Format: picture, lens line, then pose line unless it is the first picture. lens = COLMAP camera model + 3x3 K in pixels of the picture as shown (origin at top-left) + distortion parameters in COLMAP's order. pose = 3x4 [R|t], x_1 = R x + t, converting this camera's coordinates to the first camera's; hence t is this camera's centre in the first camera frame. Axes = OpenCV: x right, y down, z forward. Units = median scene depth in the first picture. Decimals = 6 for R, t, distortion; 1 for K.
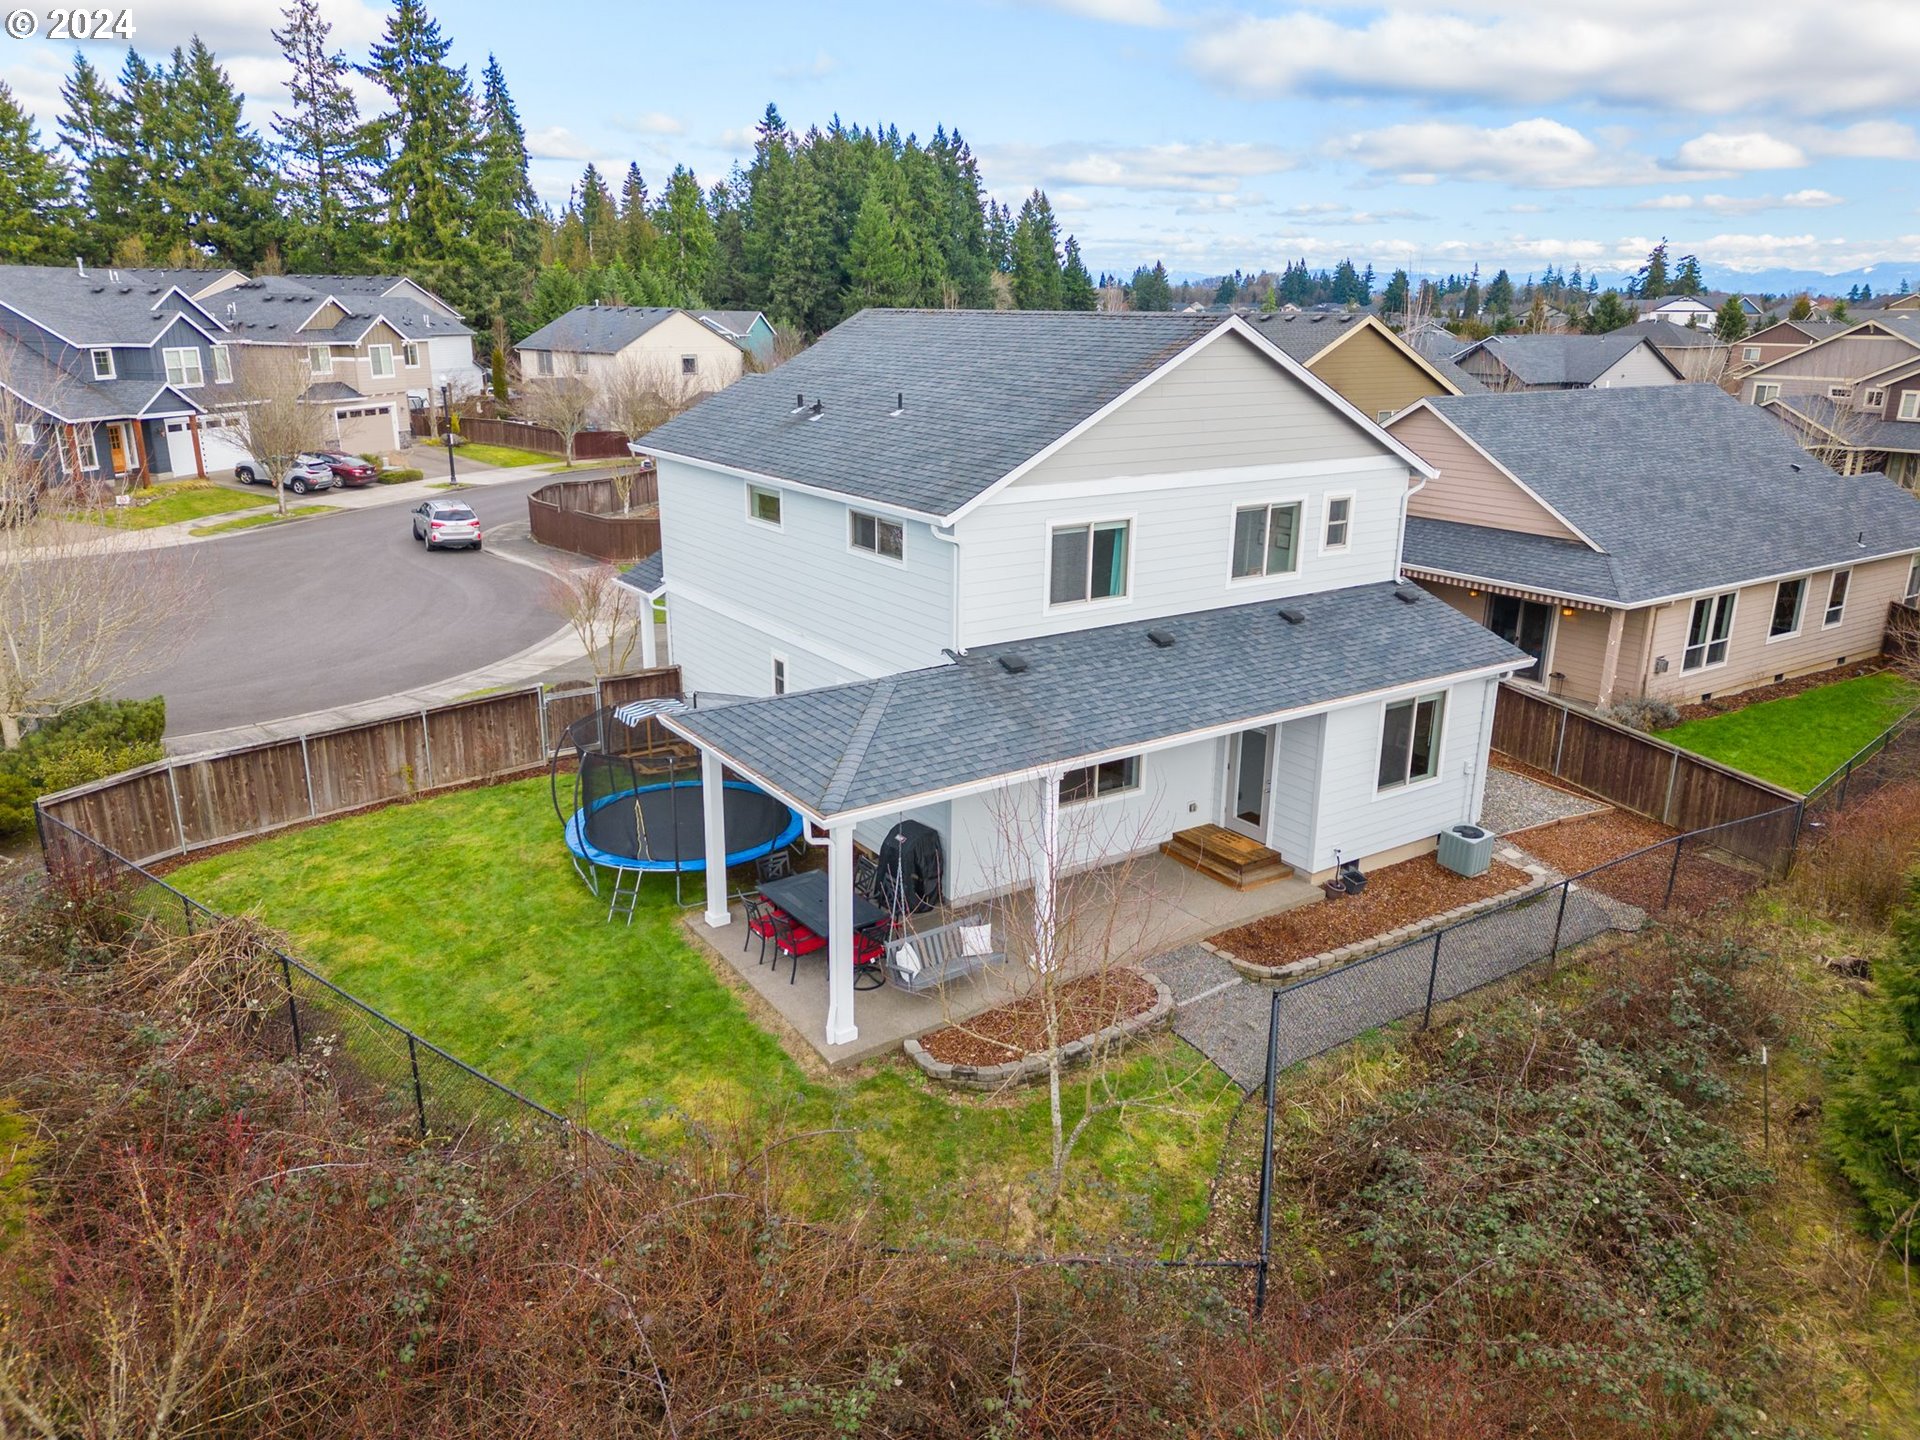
lens RADIAL K [[1358.6, 0, 964.1], [0, 1358.6, 724.4], [0, 0, 1]] dist [0.049394, -0.009589]
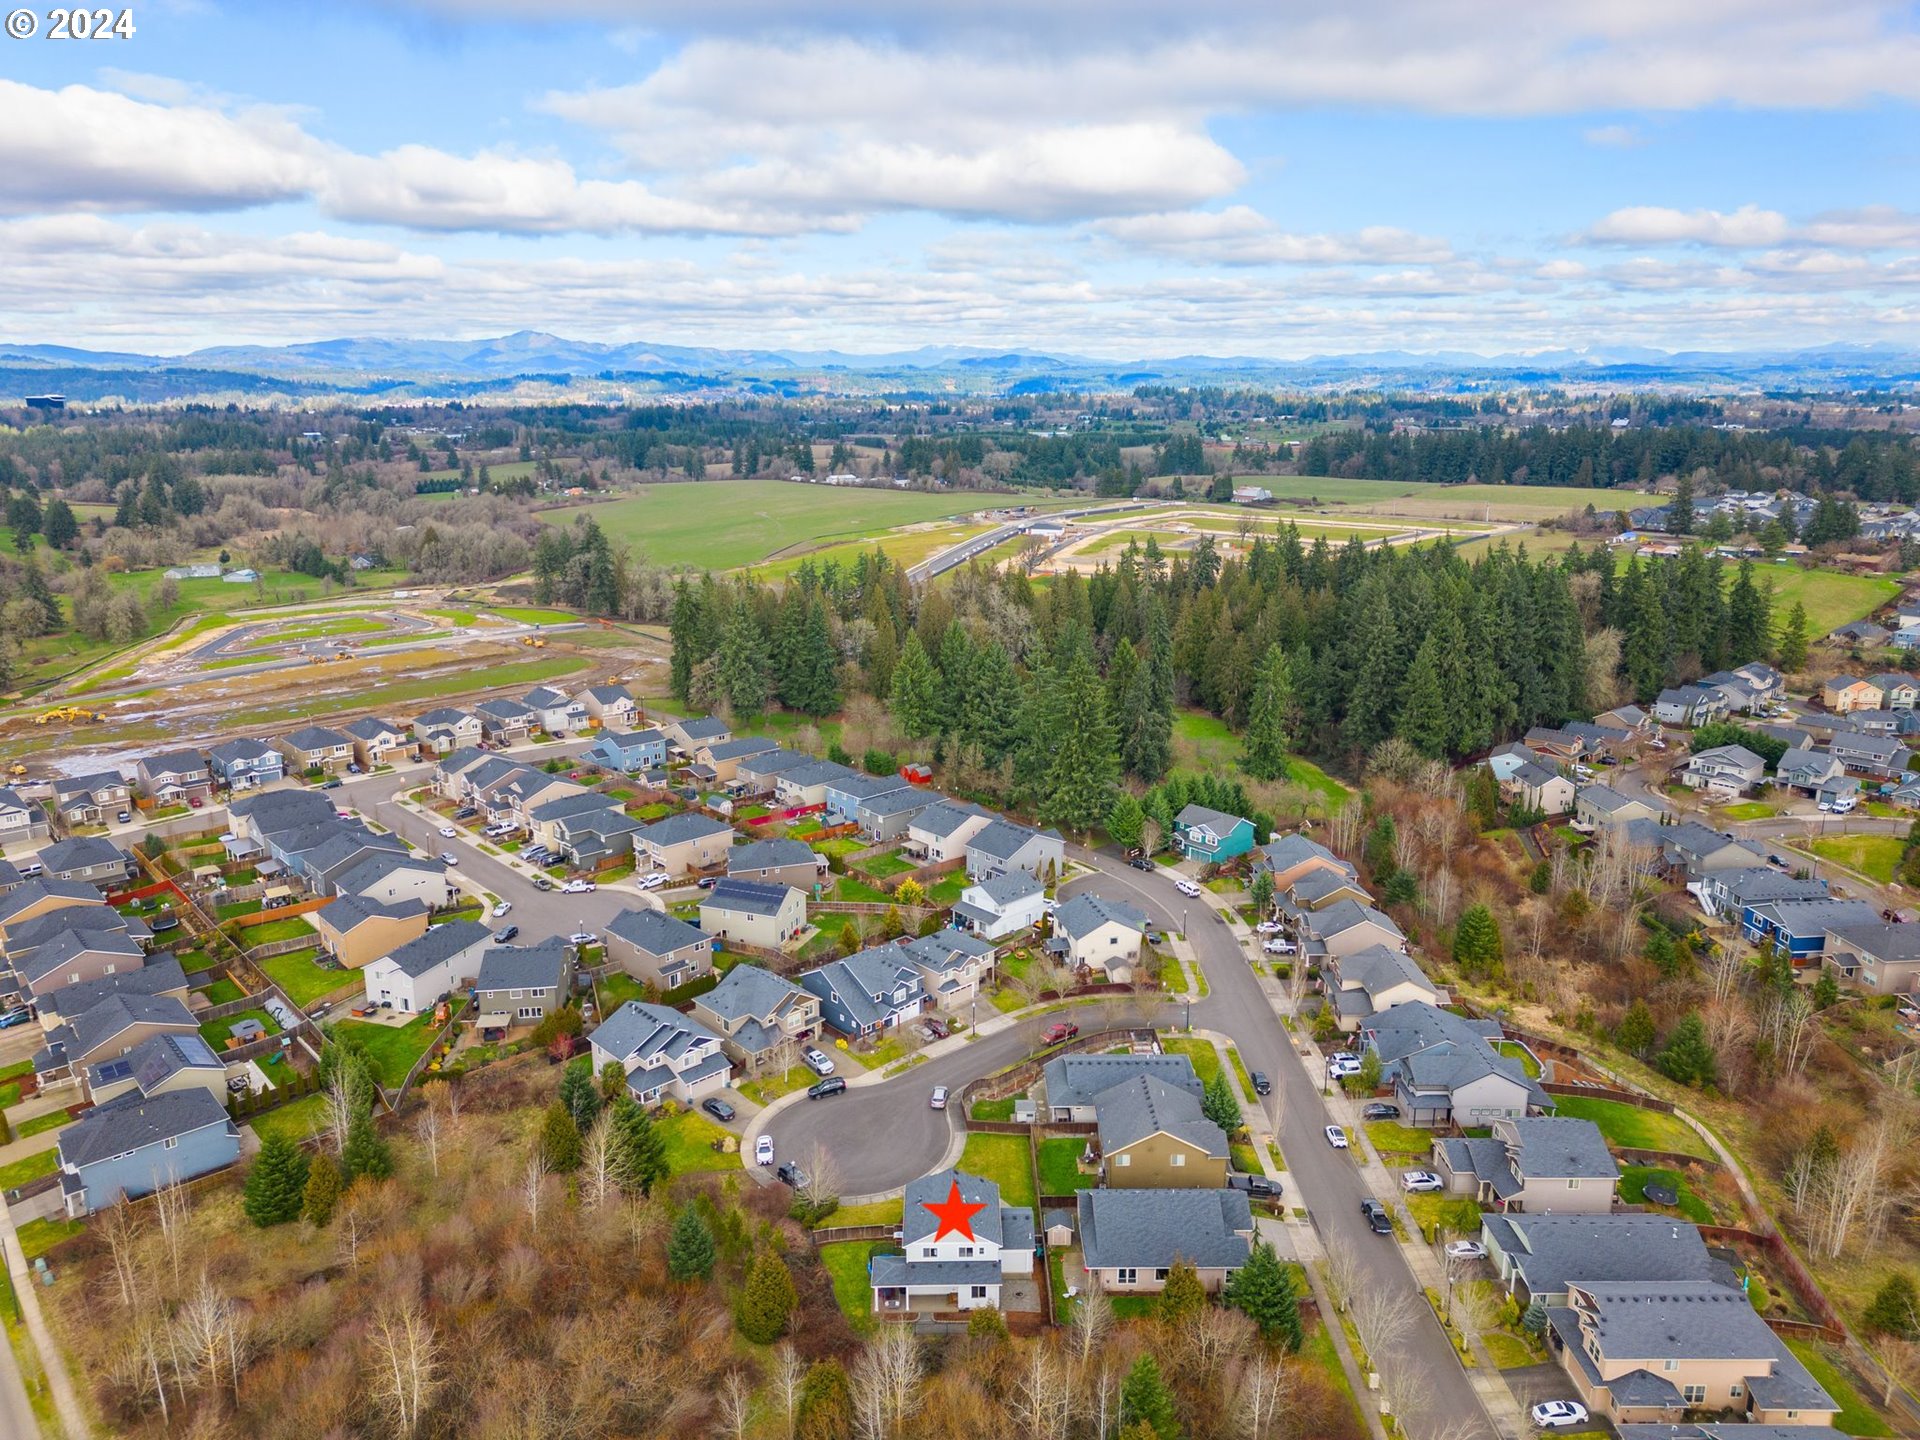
lens RADIAL K [[1358.6, 0, 959.7], [0, 1358.6, 710.1], [0, 0, 1]] dist [0.049394, -0.009589]
pose [[0.828638, 0.121280, -0.546489, 3.311638], [-0.152046, 0.988310, -0.011214, -2.505309], [0.538741, 0.092384, 0.837391, -4.511011]]
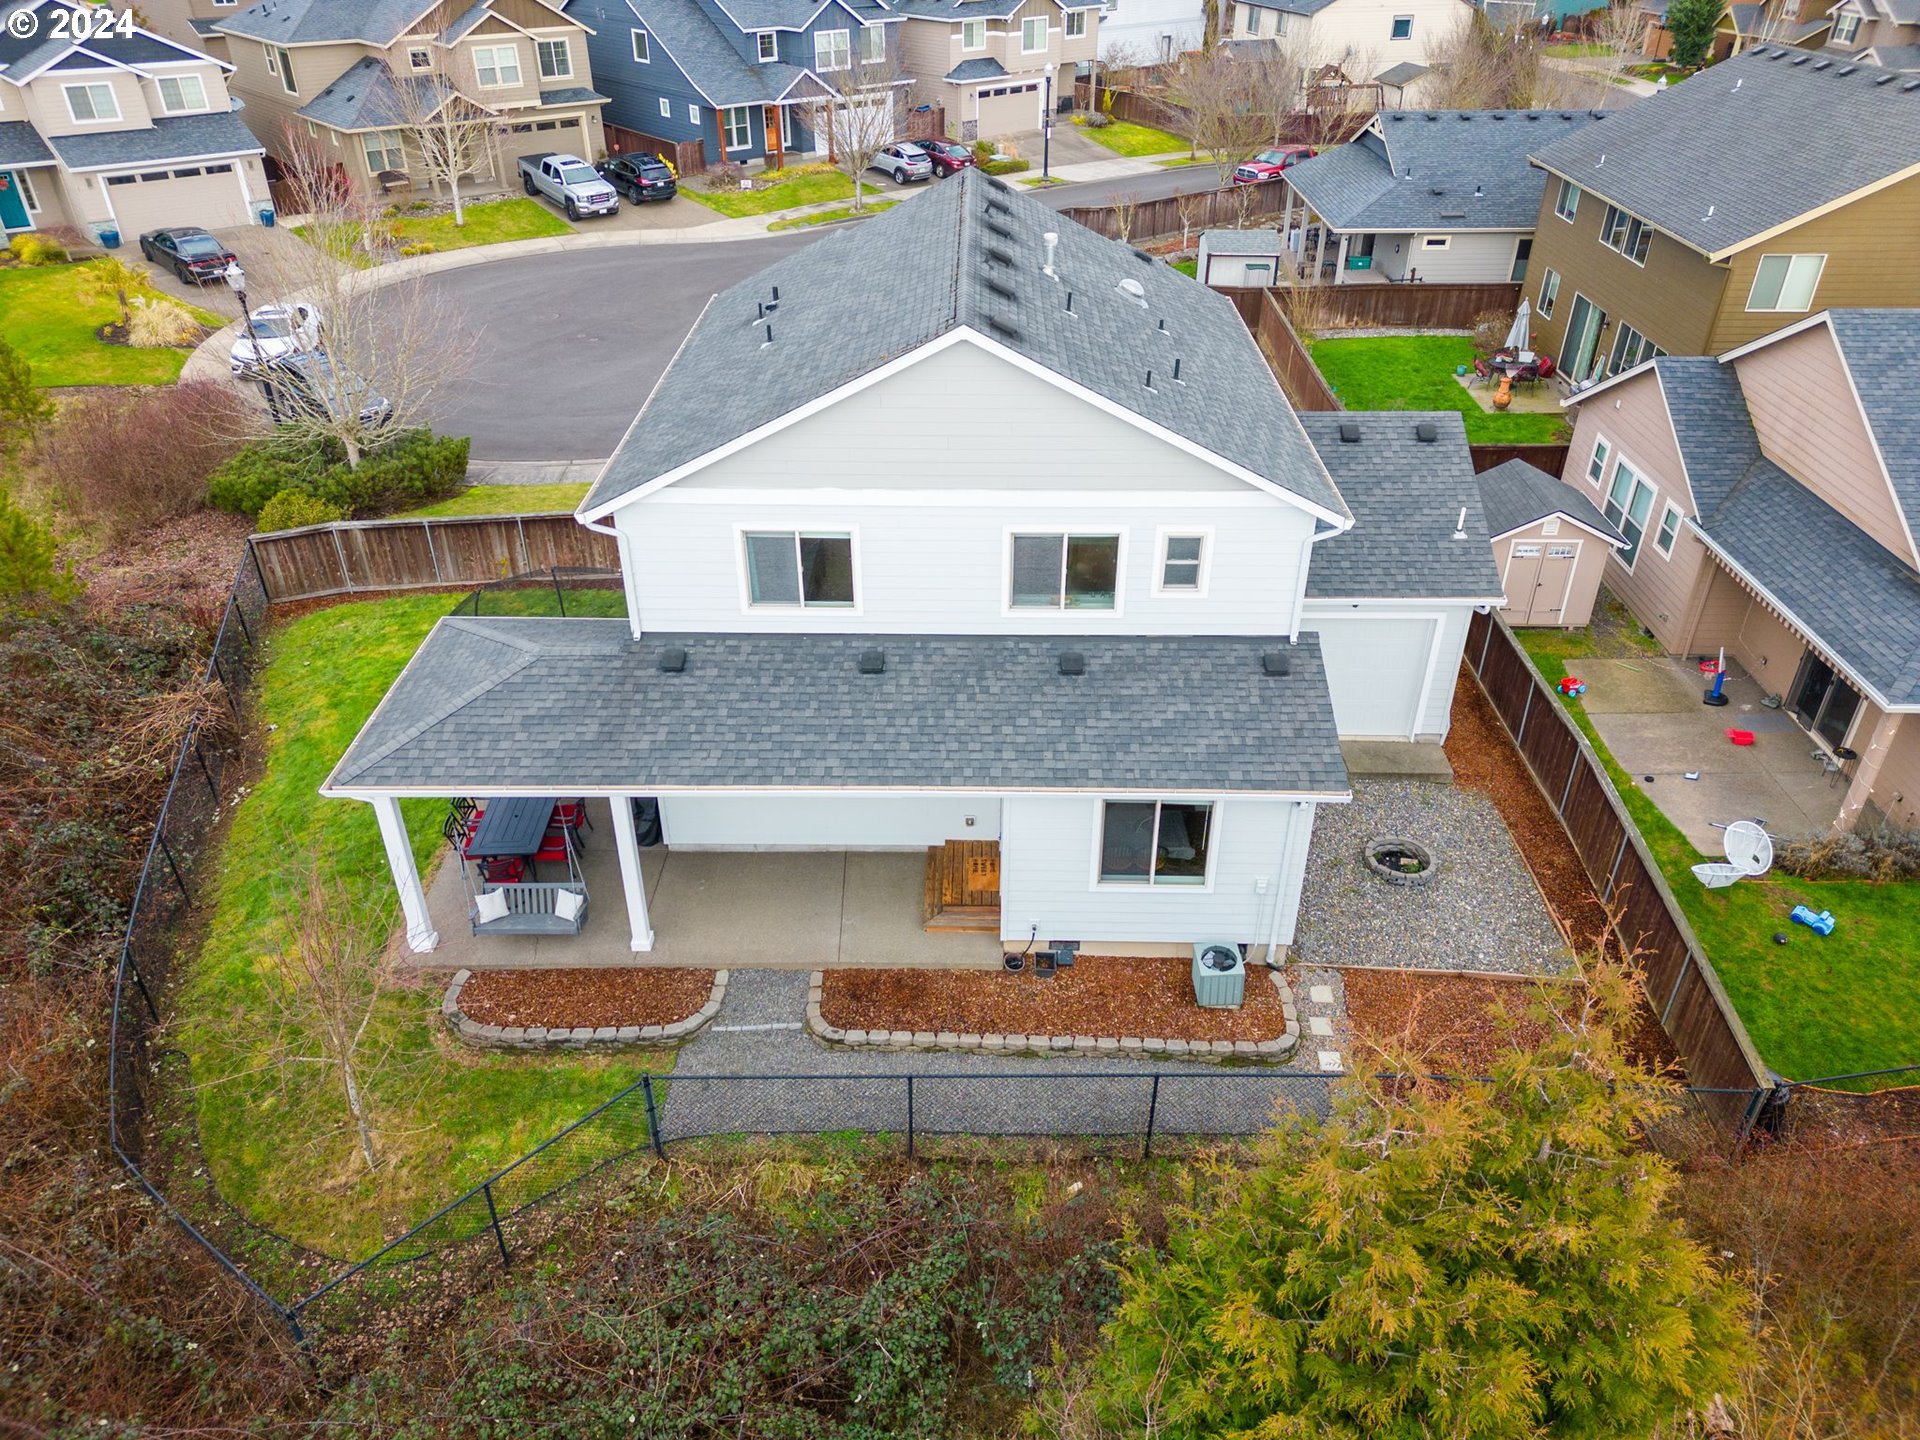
lens RADIAL K [[1358.6, 0, 970.9], [0, 1358.6, 714.7], [0, 0, 1]] dist [0.049394, -0.009589]
pose [[0.817678, 0.297522, -0.492831, 0.607868], [-0.164698, 0.941211, 0.294951, -0.285388], [0.551613, -0.160007, 0.818609, 0.240829]]
